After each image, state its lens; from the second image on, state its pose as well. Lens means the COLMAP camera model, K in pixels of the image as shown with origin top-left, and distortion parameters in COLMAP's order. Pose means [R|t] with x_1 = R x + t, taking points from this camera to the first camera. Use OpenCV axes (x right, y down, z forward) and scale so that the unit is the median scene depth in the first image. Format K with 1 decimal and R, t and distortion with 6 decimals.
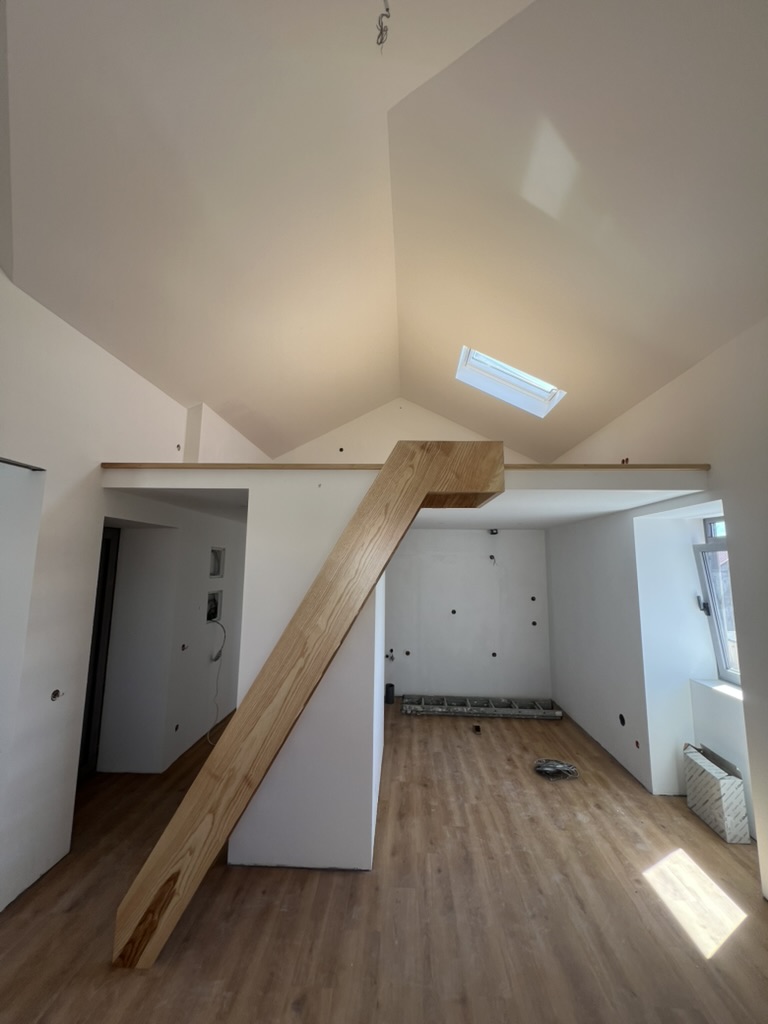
lens RADIAL K [[408.7, 0, 383.6], [0, 408.7, 507.4], [0, 0, 1]] dist [-0.002513, 0.000752]
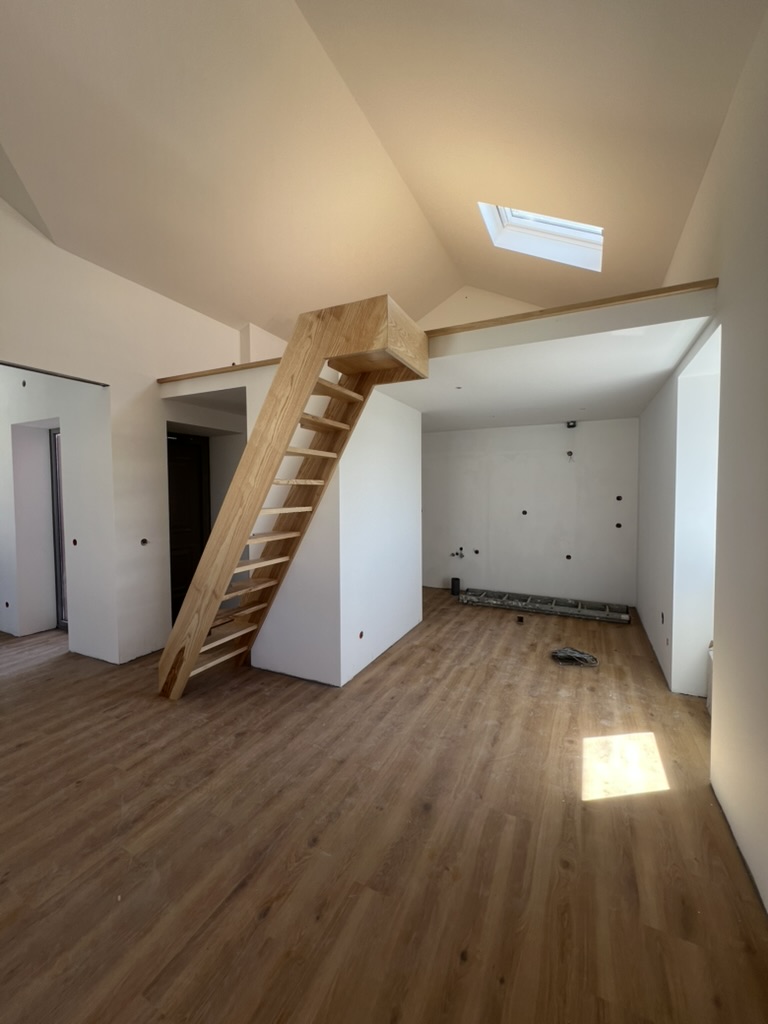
lens RADIAL K [[408.7, 0, 390.3], [0, 408.7, 507.9], [0, 0, 1]] dist [-0.002513, 0.000752]
pose [[0.919261, -0.000599, -0.393648, 0.555268], [0.068774, 0.984863, 0.159105, 0.151325], [0.387594, -0.173332, 0.905388, 0.024339]]
